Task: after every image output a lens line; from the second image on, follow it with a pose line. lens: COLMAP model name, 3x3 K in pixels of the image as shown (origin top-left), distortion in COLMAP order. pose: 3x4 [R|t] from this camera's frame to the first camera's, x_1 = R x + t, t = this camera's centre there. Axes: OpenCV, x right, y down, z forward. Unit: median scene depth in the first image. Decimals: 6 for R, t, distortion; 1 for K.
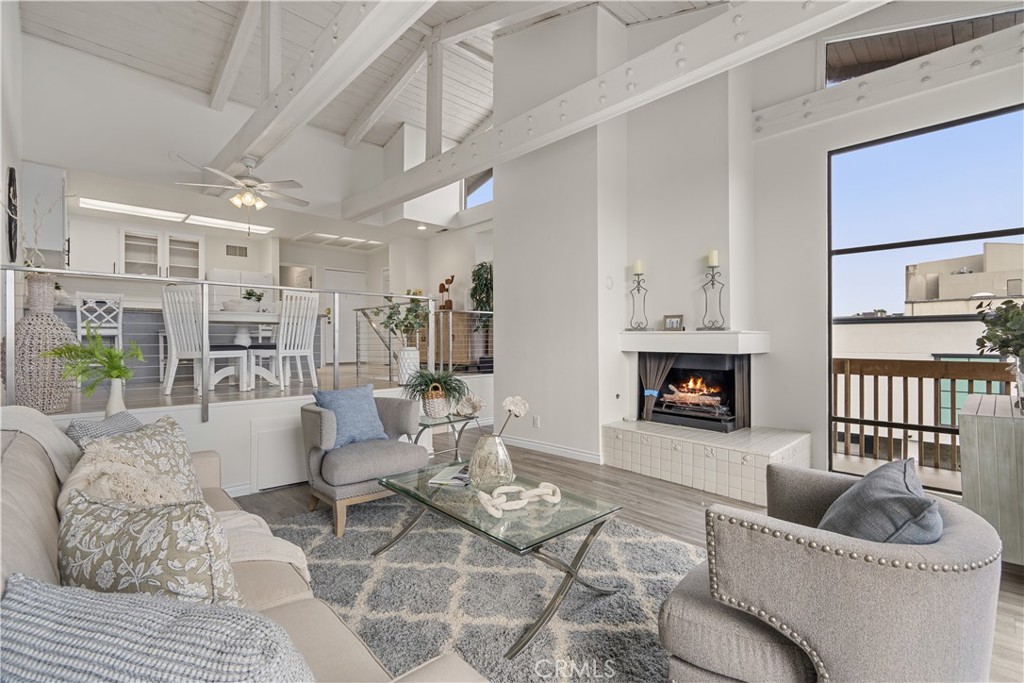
lens RADIAL K [[462.4, 0, 508.6], [0, 462.4, 343.9], [0, 0, 1]] dist [-0.015140, 0.003139]
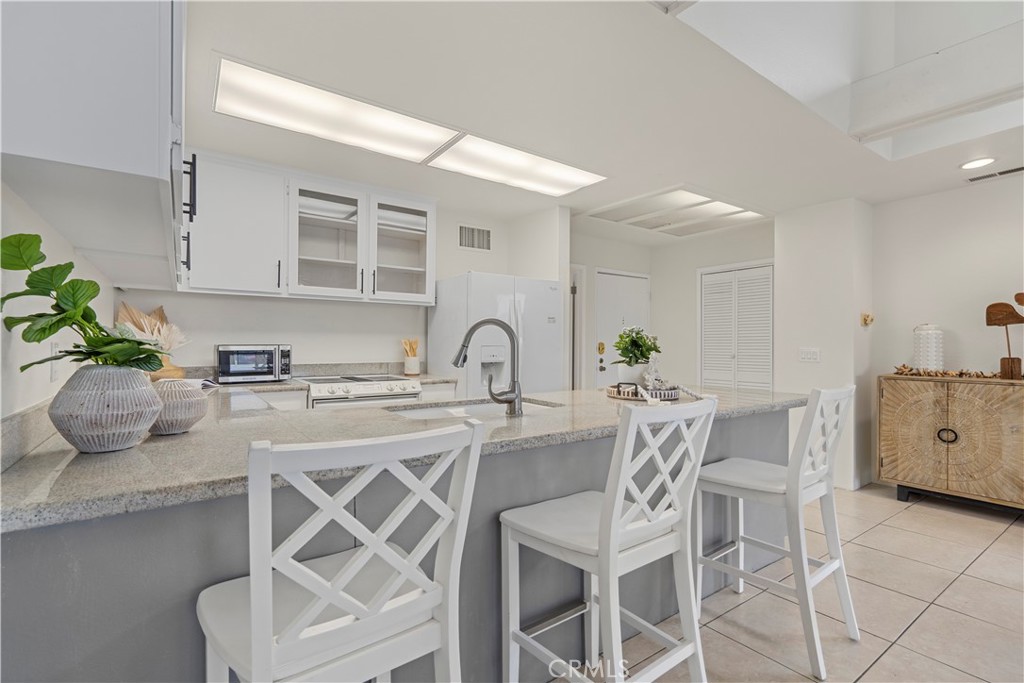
lens RADIAL K [[462.4, 0, 506.5], [0, 462.4, 341.0], [0, 0, 1]] dist [-0.015140, 0.003139]
pose [[0.990118, 0.007190, -0.140052, -0.568000], [-0.008009, 0.999954, -0.005291, -0.099167], [0.140007, 0.006361, 0.990130, 0.582256]]
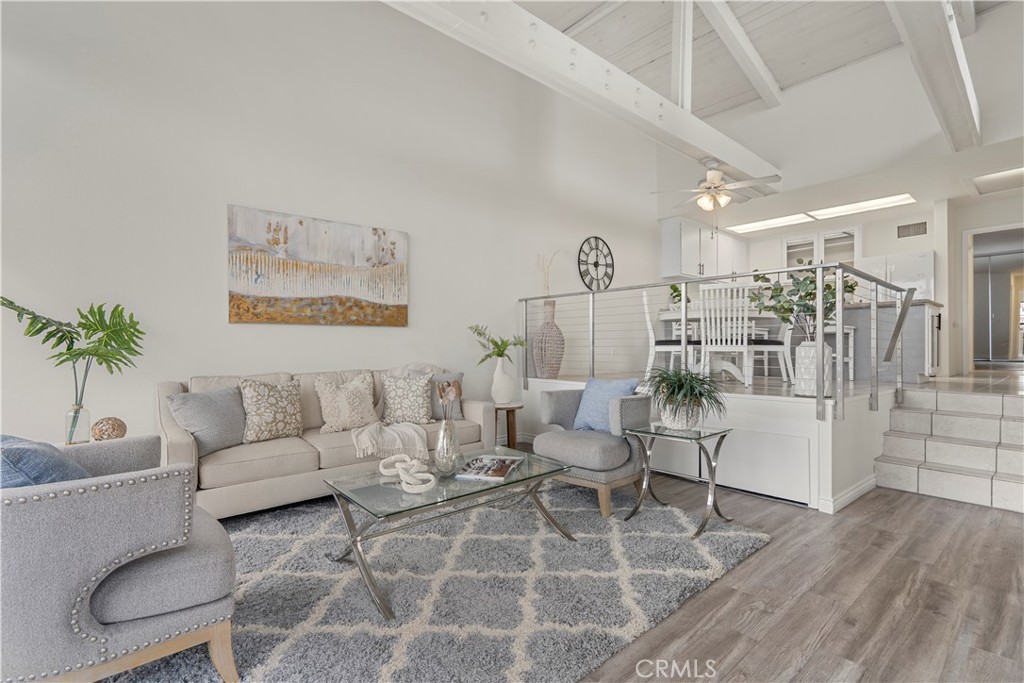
lens RADIAL K [[462.4, 0, 510.7], [0, 462.4, 346.0], [0, 0, 1]] dist [-0.015140, 0.003139]
pose [[-0.073231, 0.000032, -0.997315, 0.323842], [-0.001770, 0.999998, 0.000162, 0.009120], [0.997313, 0.001777, -0.073231, 0.388900]]
